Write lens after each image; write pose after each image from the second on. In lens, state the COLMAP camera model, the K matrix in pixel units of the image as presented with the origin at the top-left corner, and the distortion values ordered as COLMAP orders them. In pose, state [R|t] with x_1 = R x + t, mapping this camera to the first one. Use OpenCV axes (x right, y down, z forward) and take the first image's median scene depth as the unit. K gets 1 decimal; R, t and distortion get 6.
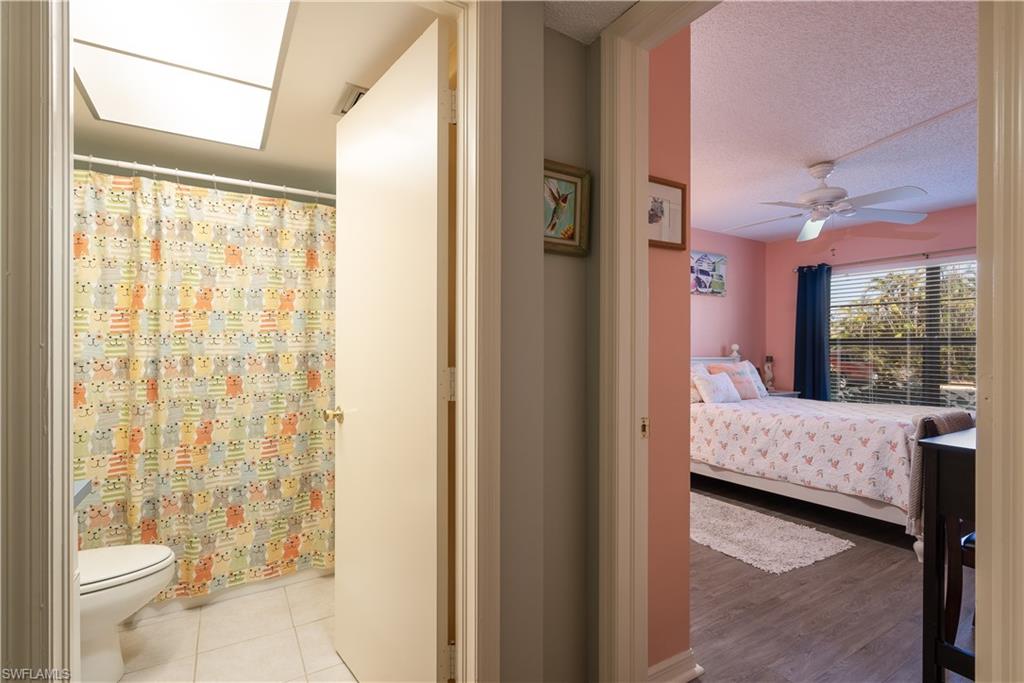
lens RADIAL K [[473.3, 0, 512.2], [0, 473.3, 339.2], [0, 0, 1]] dist [-0.001189, 0.000659]
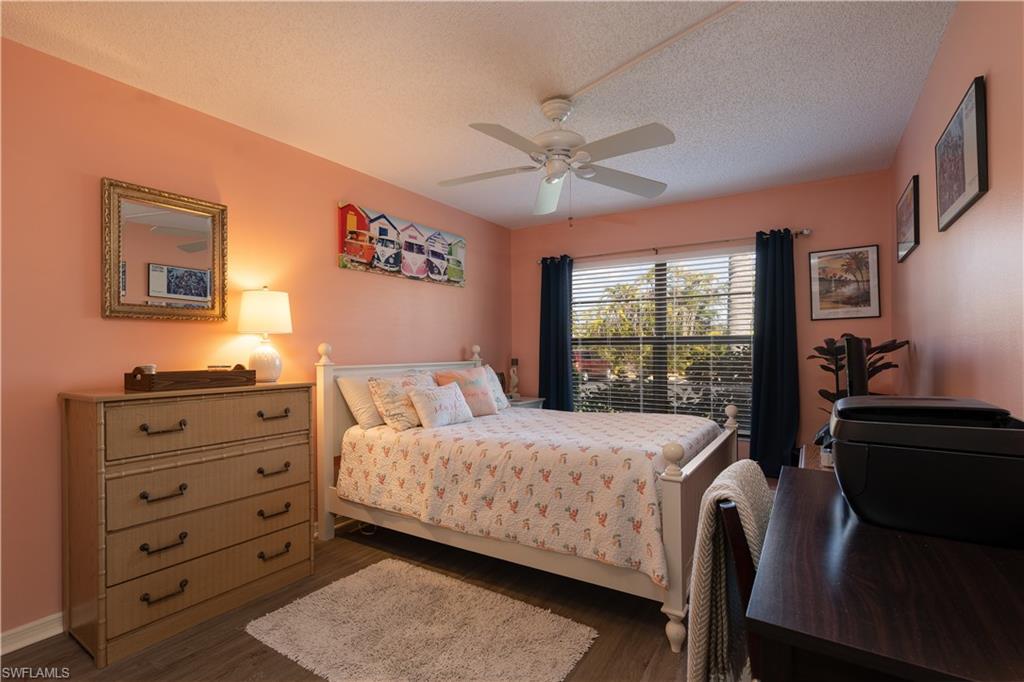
lens RADIAL K [[473.3, 0, 512.2], [0, 473.3, 338.7], [0, 0, 1]] dist [-0.001189, 0.000659]
pose [[0.897684, -0.003341, 0.440628, 0.191593], [0.005252, 0.999981, -0.003117, 0.002226], [-0.440609, 0.005113, 0.897685, 0.267657]]
